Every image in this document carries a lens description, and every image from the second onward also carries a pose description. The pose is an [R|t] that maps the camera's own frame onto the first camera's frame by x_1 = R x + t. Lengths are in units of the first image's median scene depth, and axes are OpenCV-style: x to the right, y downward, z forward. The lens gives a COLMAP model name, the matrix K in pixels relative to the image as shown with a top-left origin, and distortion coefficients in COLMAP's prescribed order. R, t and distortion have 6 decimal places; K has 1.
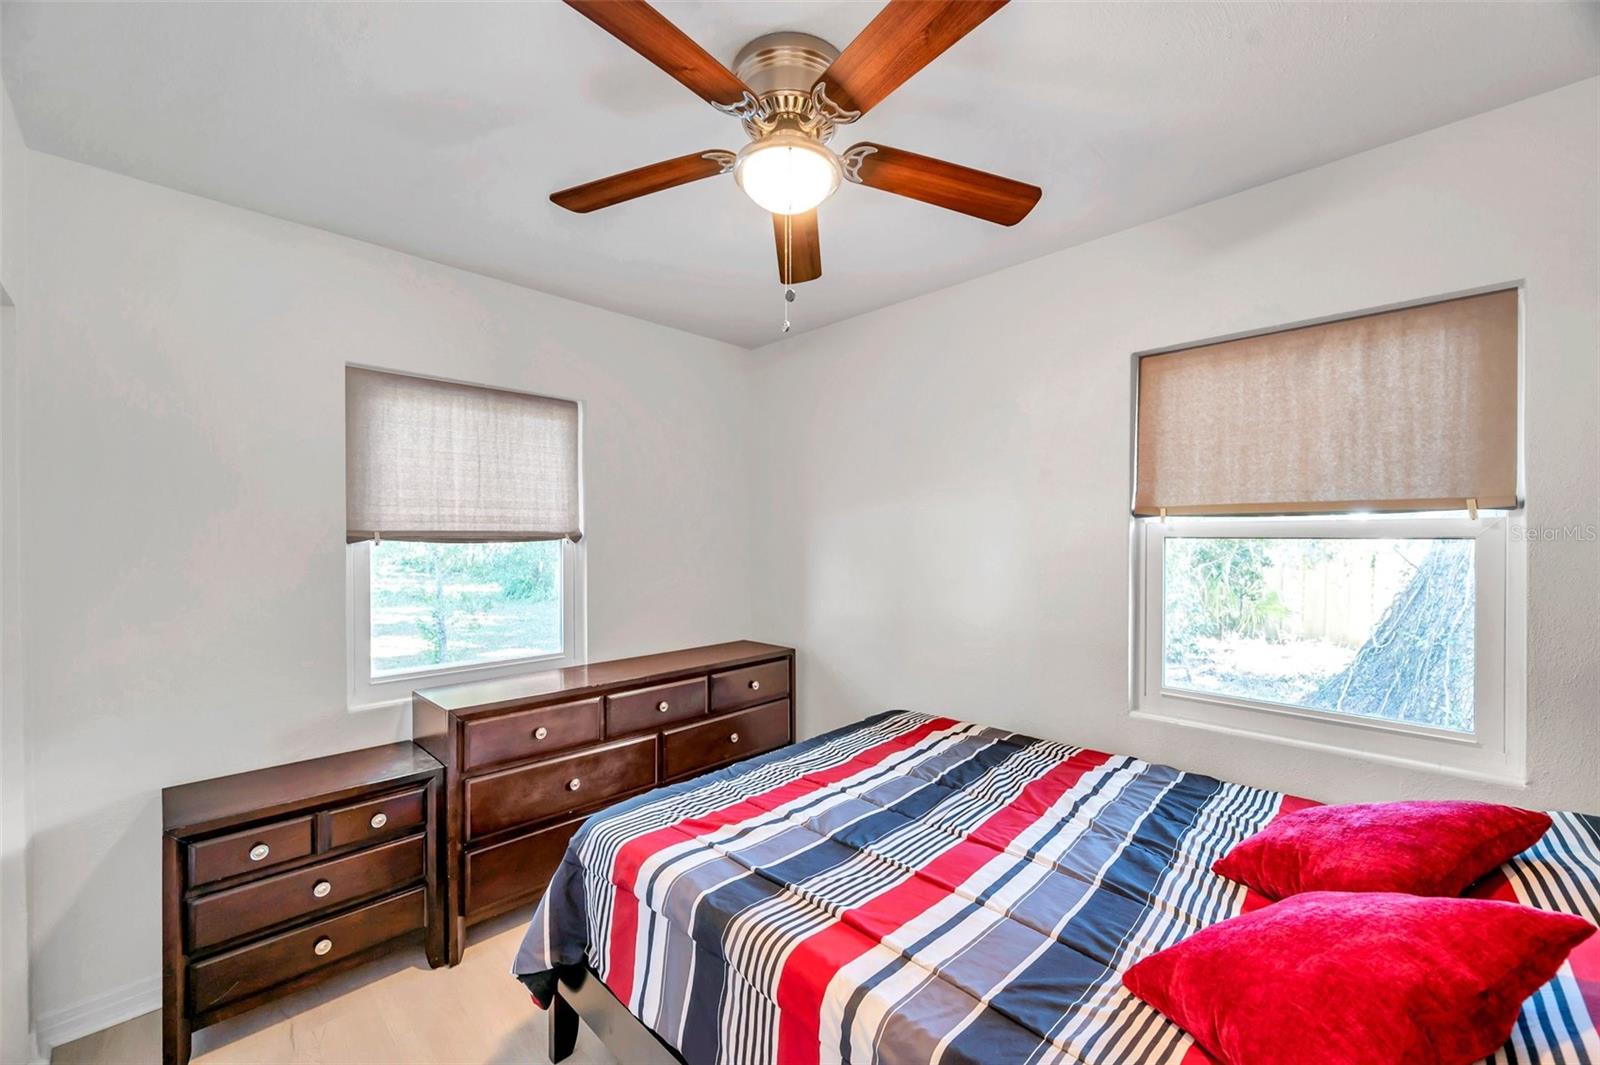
lens RADIAL K [[632.2, 0, 799.5], [0, 632.2, 541.4], [0, 0, 1]] dist [0.000914, -0.000306]
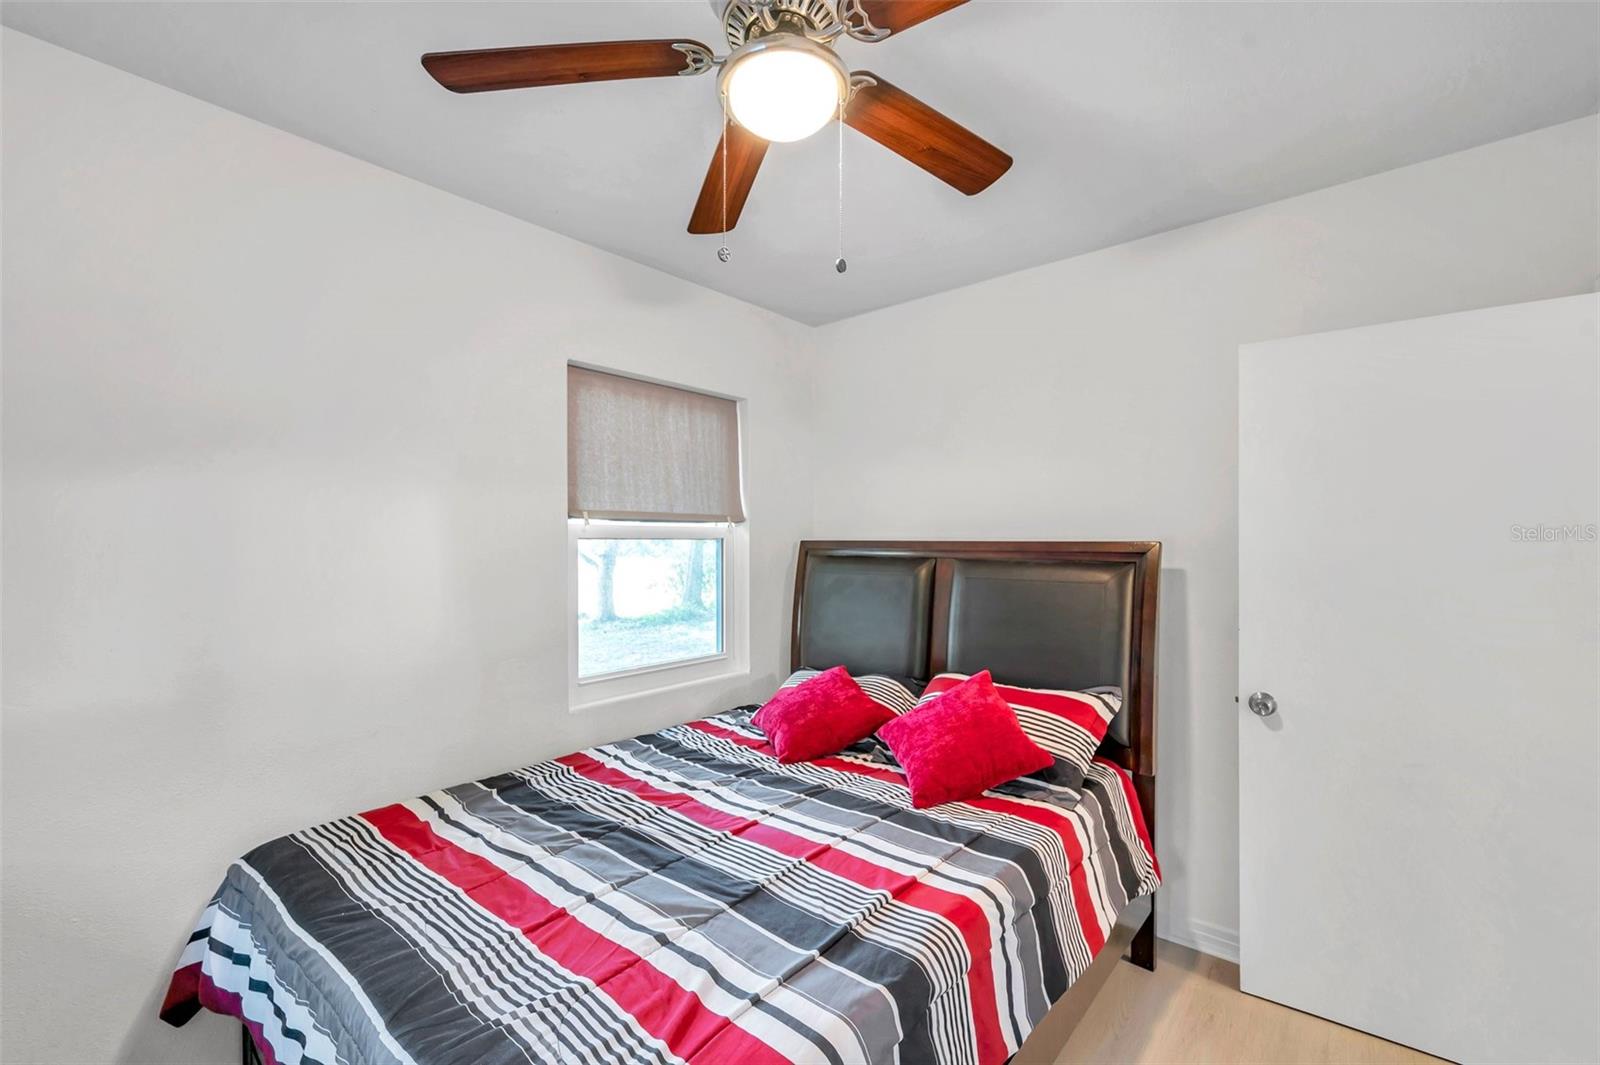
lens RADIAL K [[682.4, 0, 800.0], [0, 682.4, 532.5], [0, 0, 1]] dist [-0.002382, 0.000001]
pose [[-0.083836, 0.011723, 0.996411, -0.779078], [0.006277, 0.999917, -0.011236, -0.000316], [-0.996460, 0.005313, -0.083903, 0.914690]]
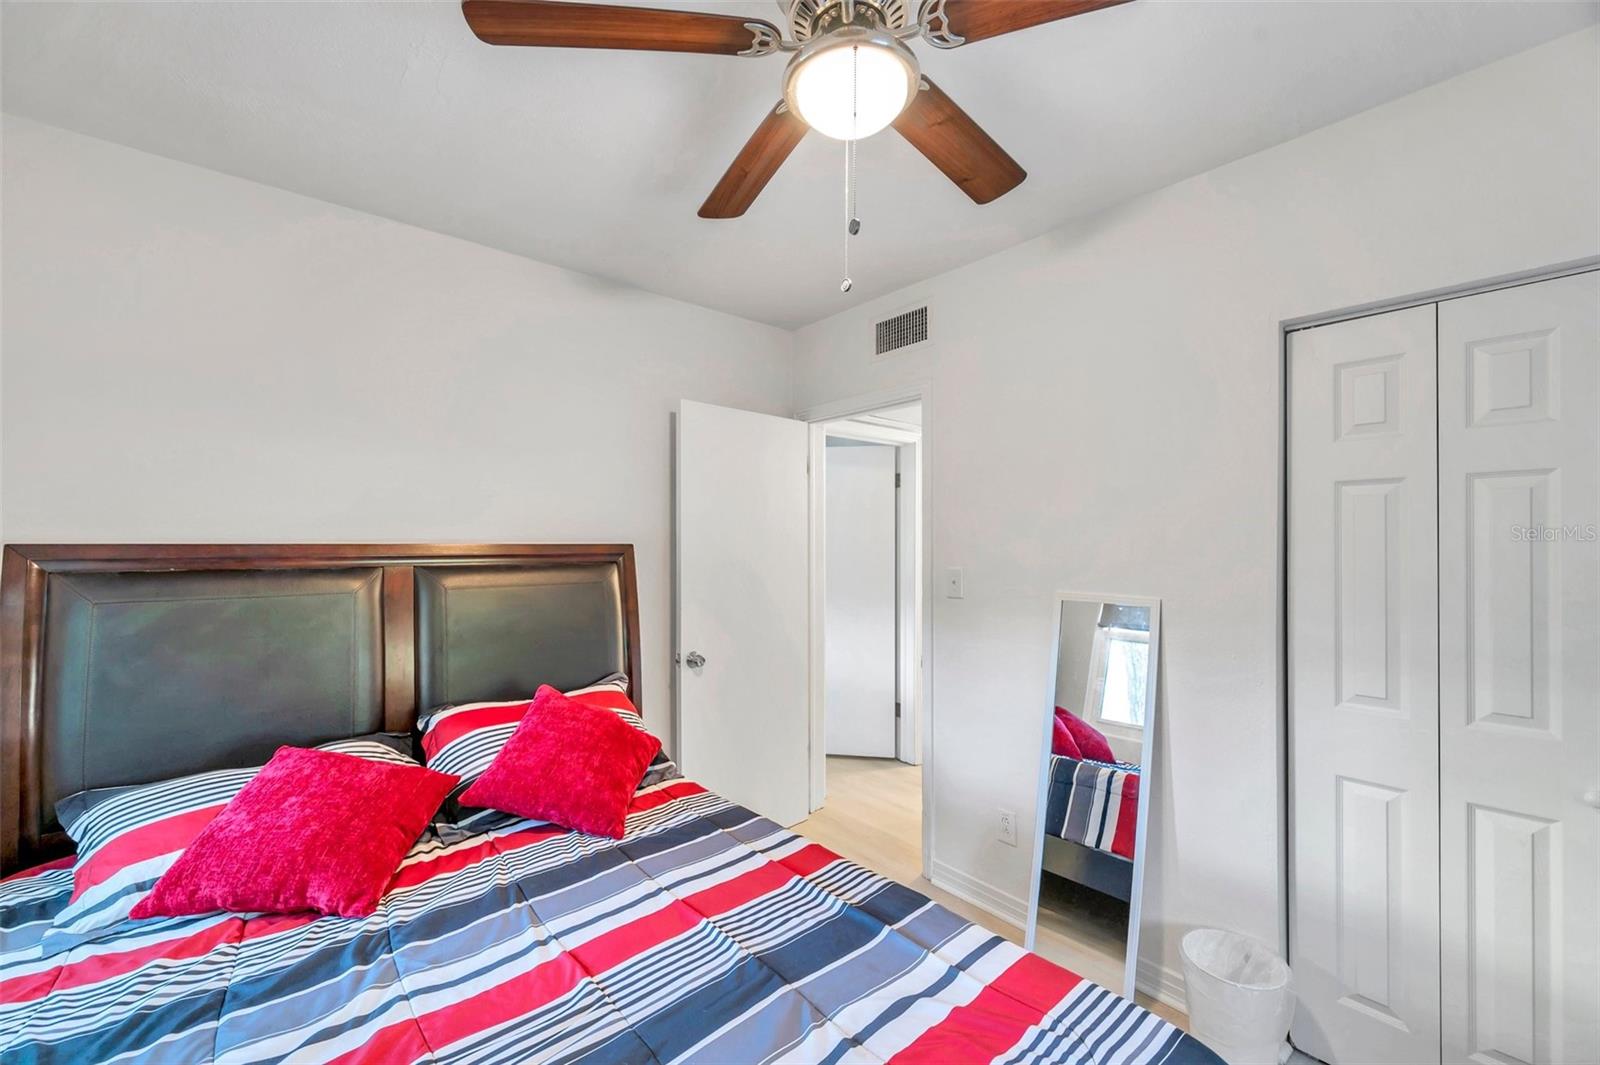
lens RADIAL K [[638.2, 0, 802.5], [0, 638.2, 539.9], [0, 0, 1]] dist [-0.001299, -0.000271]
pose [[-0.998719, 0.001681, 0.050564, 0.000799], [0.001835, 0.999994, 0.003002, -0.010231], [-0.050559, 0.003091, -0.998716, 1.571353]]
